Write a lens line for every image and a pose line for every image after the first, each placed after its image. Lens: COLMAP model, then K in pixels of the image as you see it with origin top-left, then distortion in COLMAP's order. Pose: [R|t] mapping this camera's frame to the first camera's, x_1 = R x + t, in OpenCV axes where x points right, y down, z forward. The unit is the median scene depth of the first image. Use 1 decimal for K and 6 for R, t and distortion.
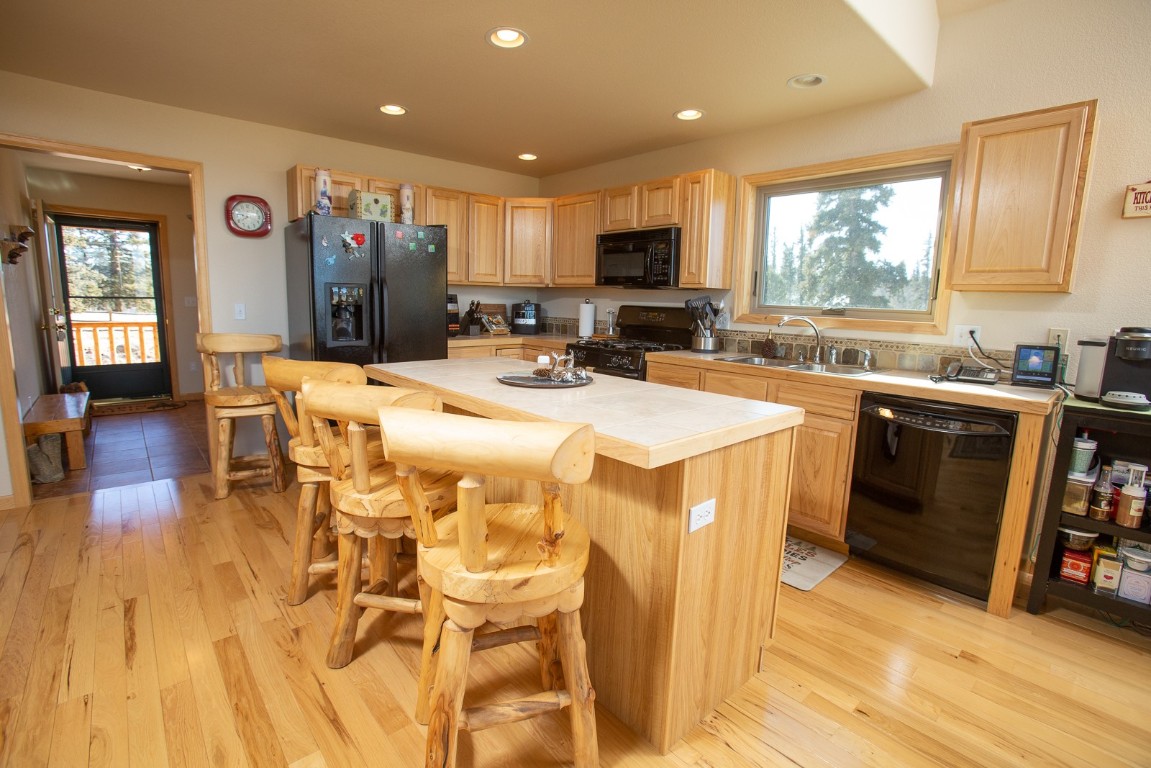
lens RADIAL K [[526.0, 0, 569.1], [0, 526.0, 369.6], [0, 0, 1]] dist [-0.052783, 0.001525]
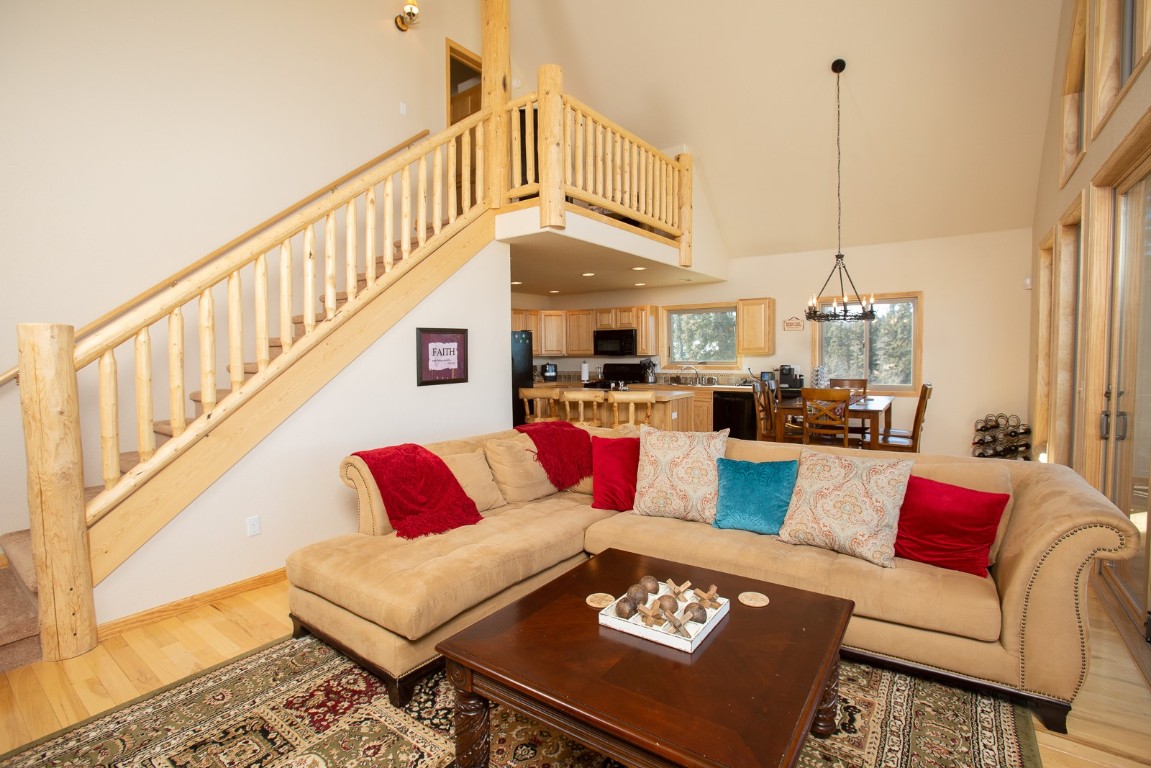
lens RADIAL K [[526.0, 0, 569.1], [0, 526.0, 369.6], [0, 0, 1]] dist [-0.052783, 0.001525]
pose [[0.977727, -0.046882, 0.204578, -0.939321], [0.066527, 0.993696, -0.090231, 0.154124], [-0.199058, 0.101832, 0.974683, -1.967526]]
